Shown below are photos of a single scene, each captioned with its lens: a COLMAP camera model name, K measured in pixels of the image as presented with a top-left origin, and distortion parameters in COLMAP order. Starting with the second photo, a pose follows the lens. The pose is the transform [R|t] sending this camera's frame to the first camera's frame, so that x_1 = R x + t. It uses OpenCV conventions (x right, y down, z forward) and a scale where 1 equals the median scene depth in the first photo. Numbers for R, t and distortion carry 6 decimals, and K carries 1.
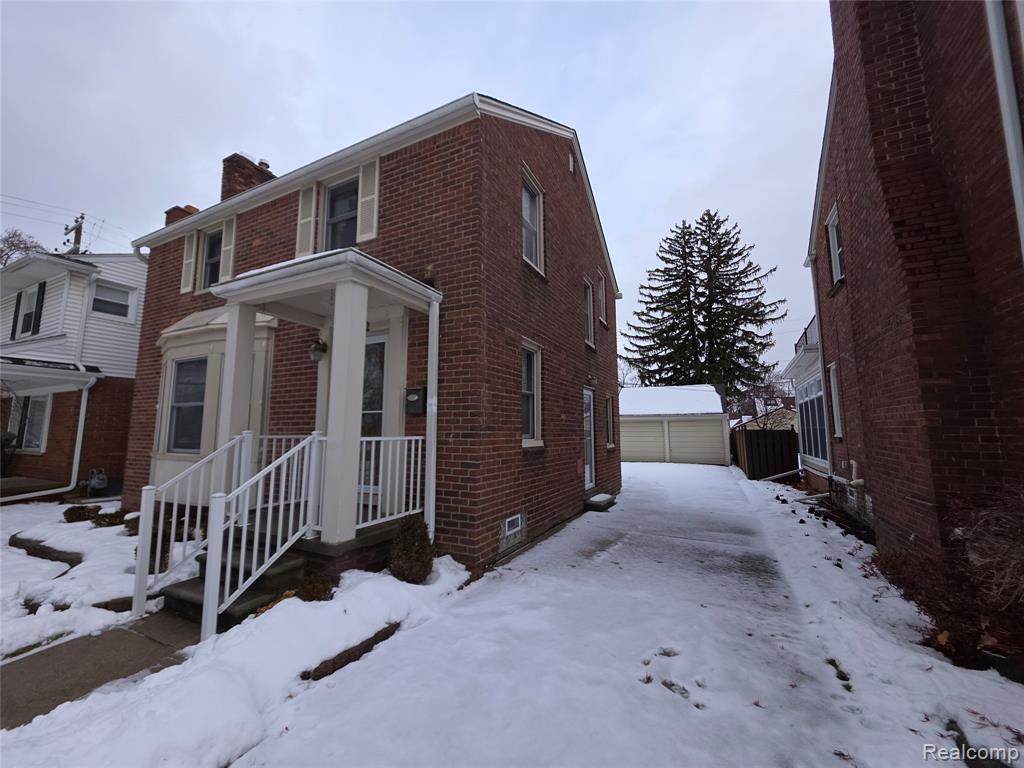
lens RADIAL K [[413.6, 0, 509.0], [0, 413.6, 381.5], [0, 0, 1]] dist [-0.001027, 0.015282]
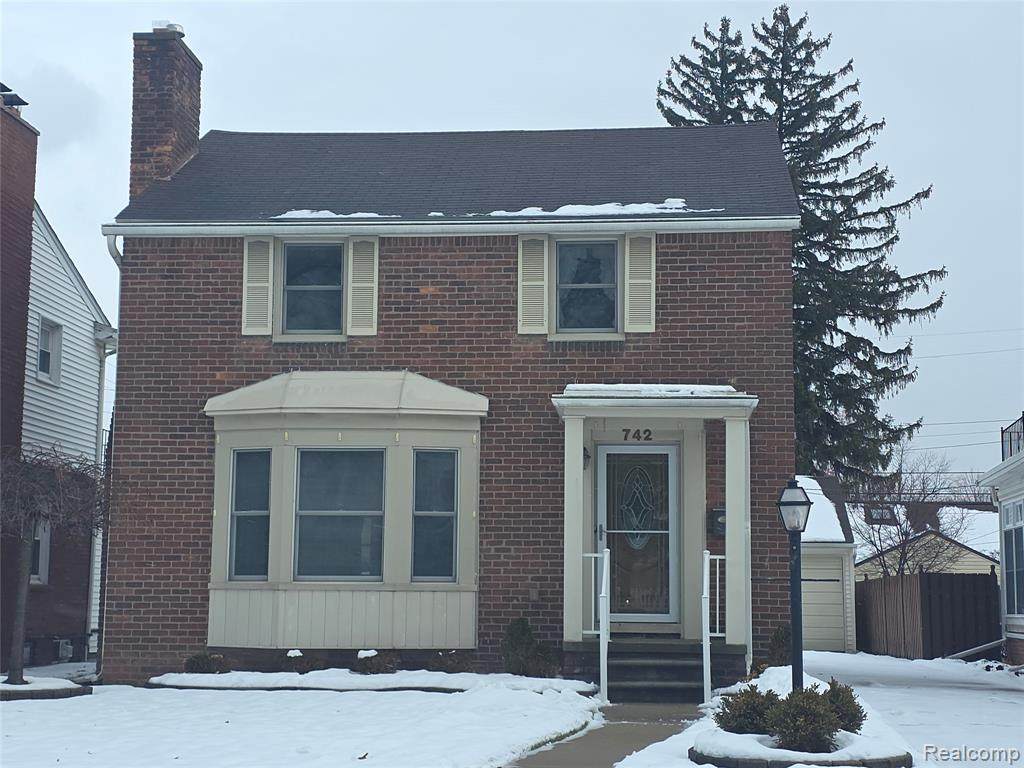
lens RADIAL K [[1565.6, 0, 593.5], [0, 1565.6, 385.2], [0, 0, 1]] dist [0.360731, 0.009065]
pose [[0.914355, 0.064919, 0.399675, -0.262153], [-0.059902, 0.997890, -0.025045, -0.021400], [-0.400458, -0.001041, 0.916315, -0.295358]]
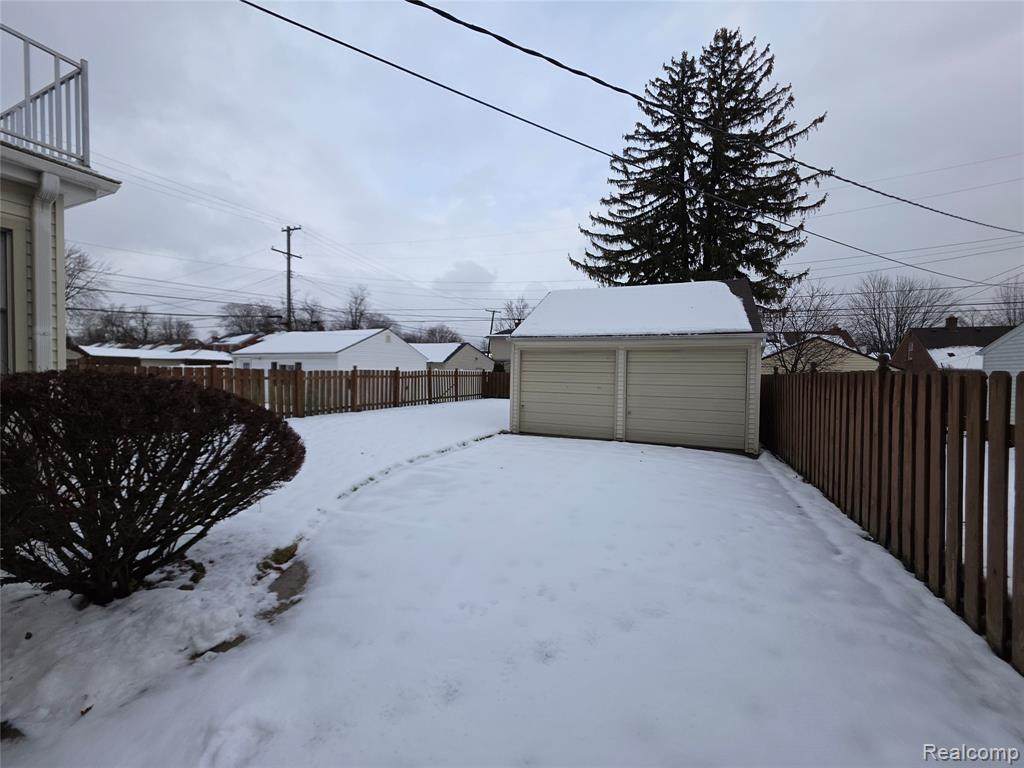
lens RADIAL K [[413.6, 0, 509.0], [0, 413.6, 381.5], [0, 0, 1]] dist [-0.001027, 0.015282]
pose [[0.998814, 0.013144, 0.046883, 0.135021], [-0.019830, 0.989215, 0.145121, 0.038225], [-0.044470, -0.145878, 0.988303, 0.318109]]
